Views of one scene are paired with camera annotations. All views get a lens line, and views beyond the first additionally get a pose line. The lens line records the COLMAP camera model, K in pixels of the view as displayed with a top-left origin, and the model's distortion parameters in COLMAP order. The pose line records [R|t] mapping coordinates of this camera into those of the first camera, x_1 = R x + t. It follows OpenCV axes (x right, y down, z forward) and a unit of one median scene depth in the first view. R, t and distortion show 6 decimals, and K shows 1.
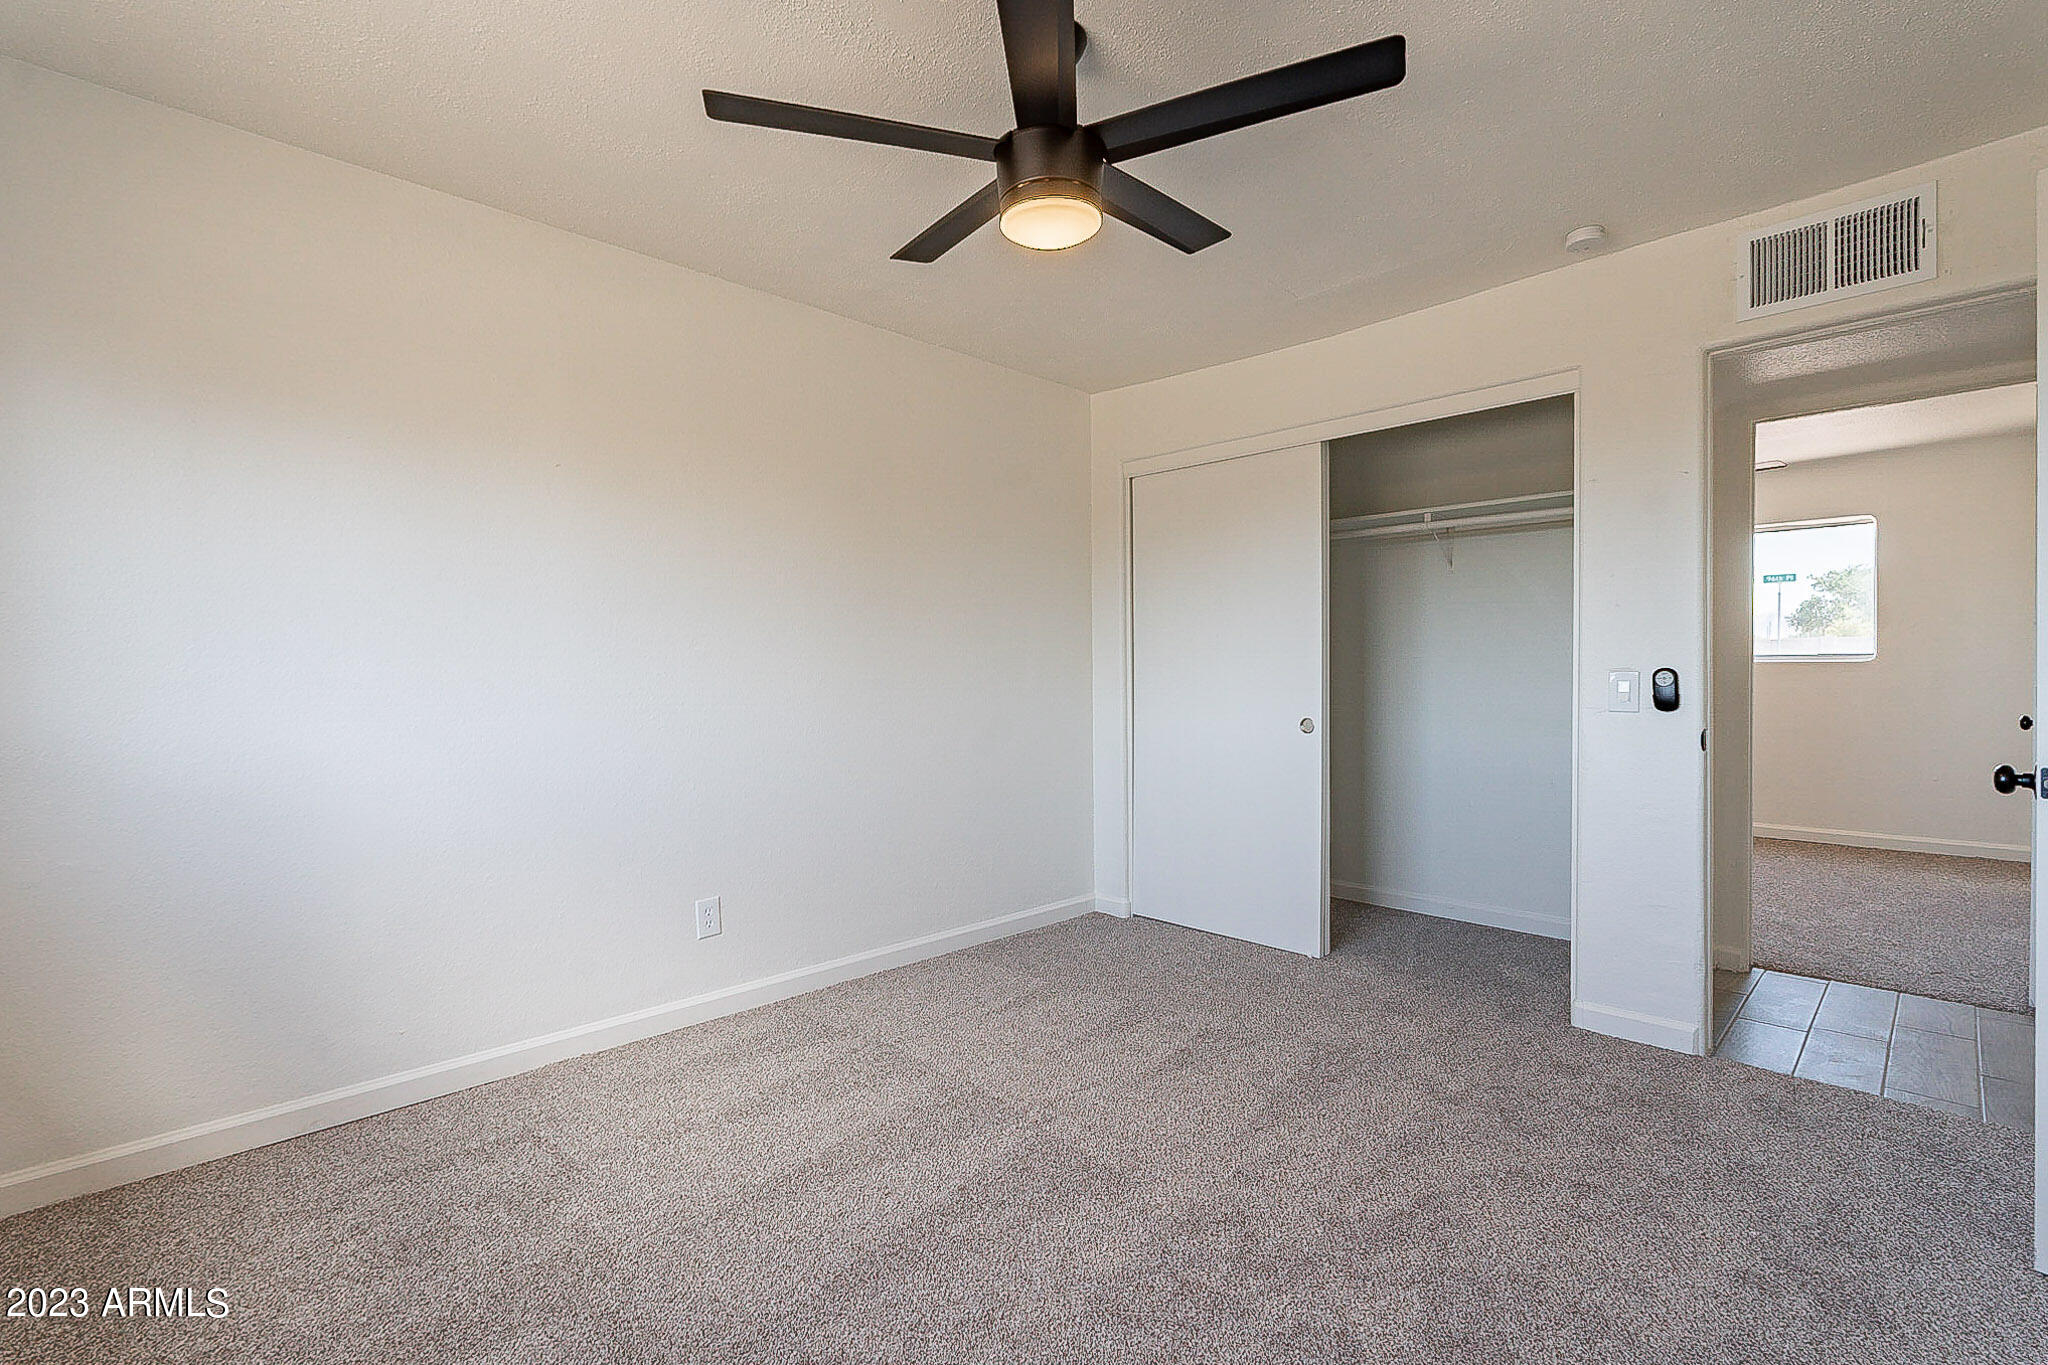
lens RADIAL K [[920.7, 0, 1023.8], [0, 920.7, 681.4], [0, 0, 1]] dist [0.000453, 0.000413]
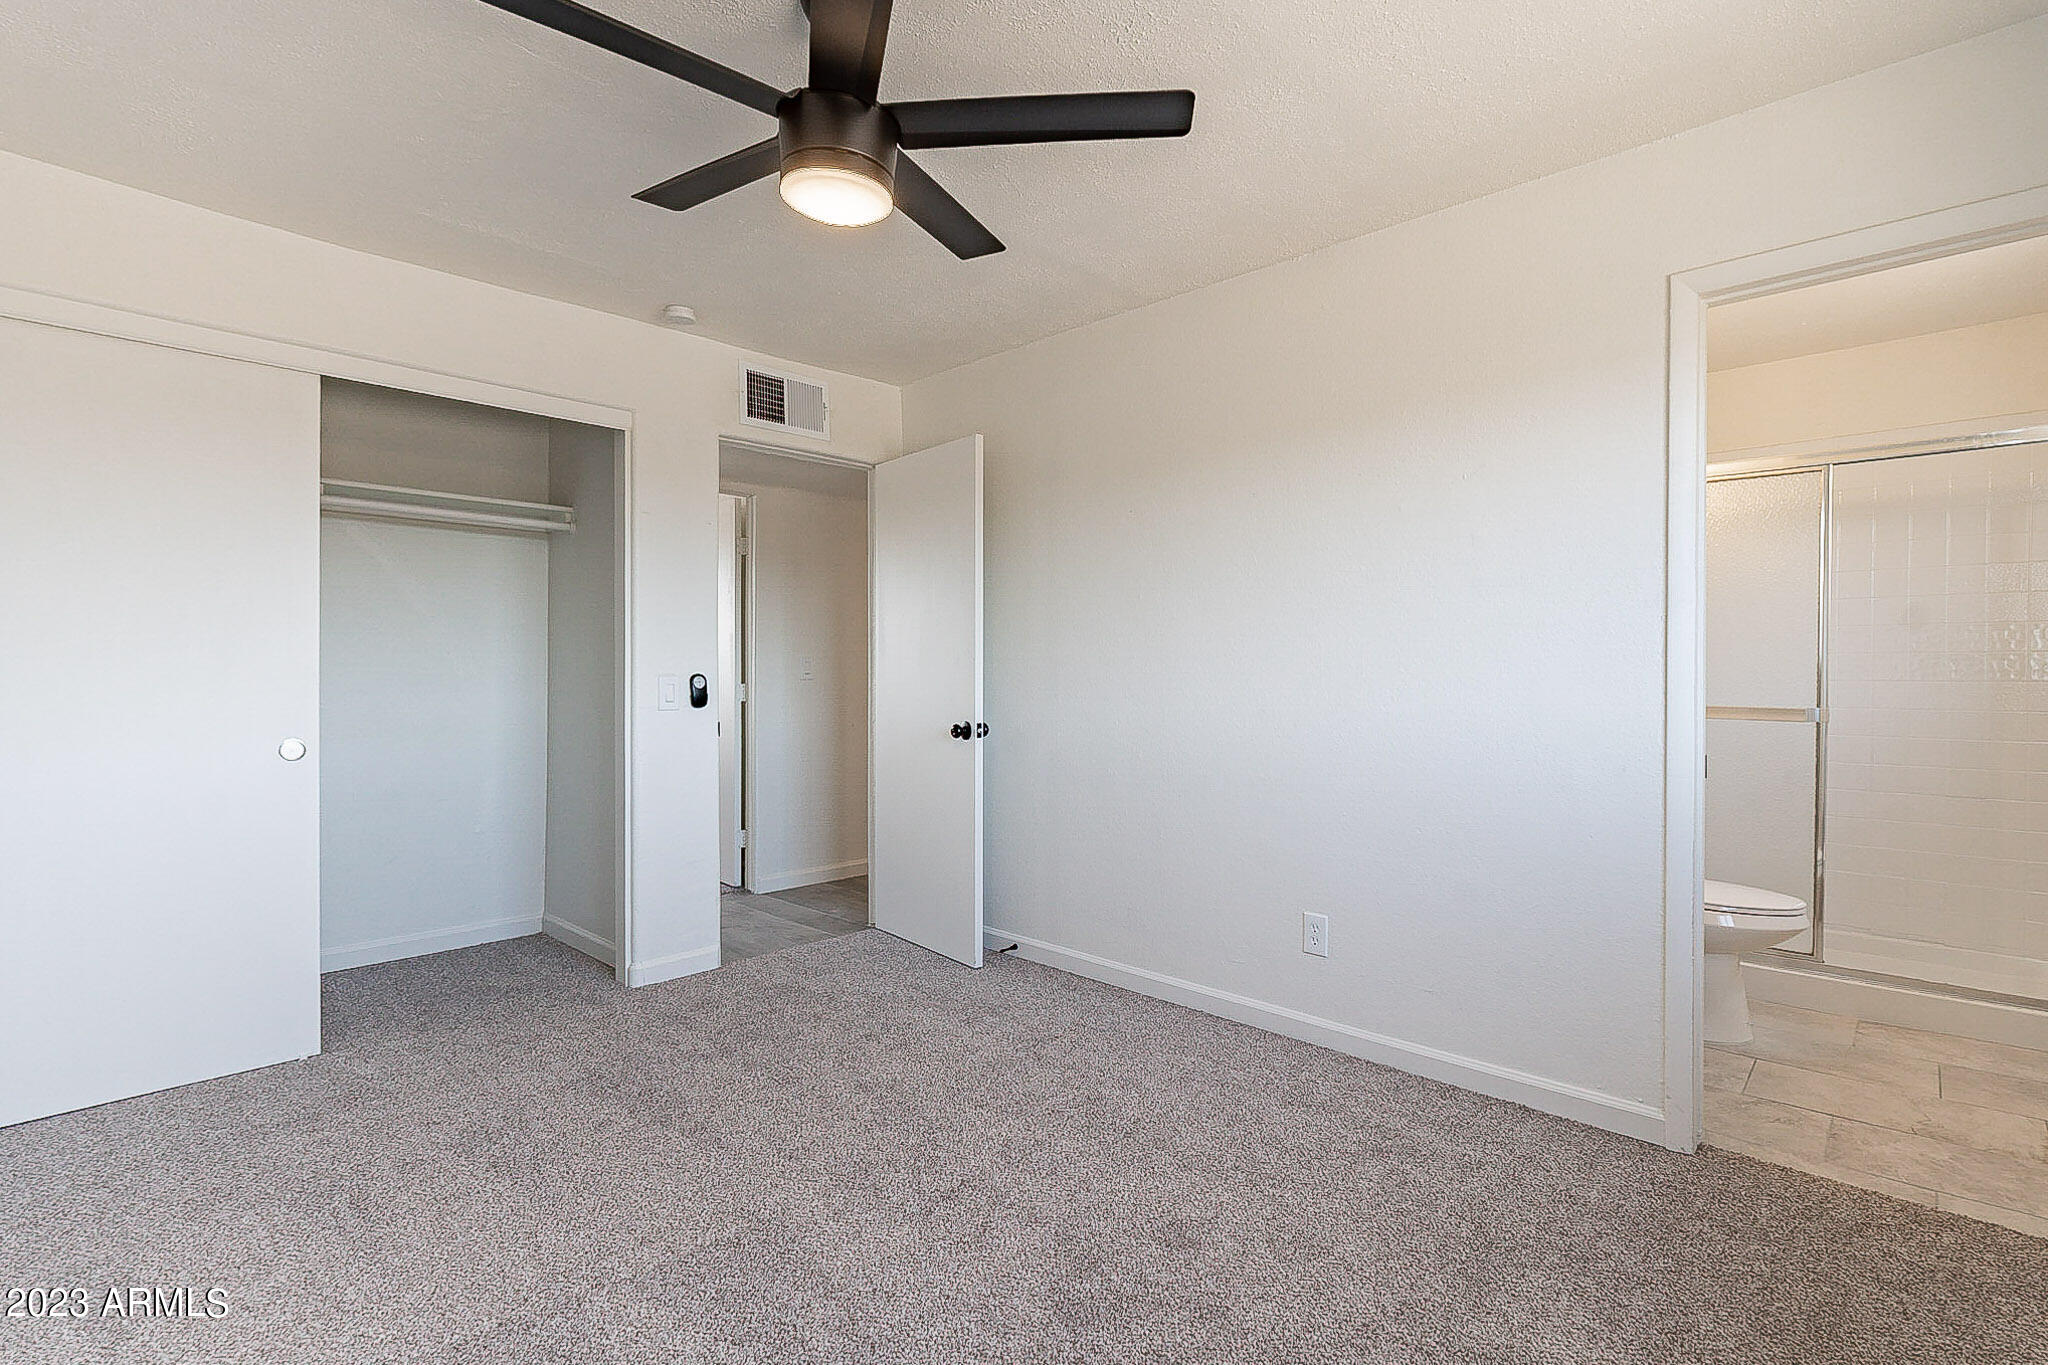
lens RADIAL K [[985.2, 0, 1031.4], [0, 985.2, 678.4], [0, 0, 1]] dist [0.001853, -0.000039]
pose [[-0.028893, -0.001349, 0.999582, -0.681670], [0.009402, 0.999954, 0.001621, -0.005170], [-0.999538, 0.009445, -0.028879, 0.579054]]
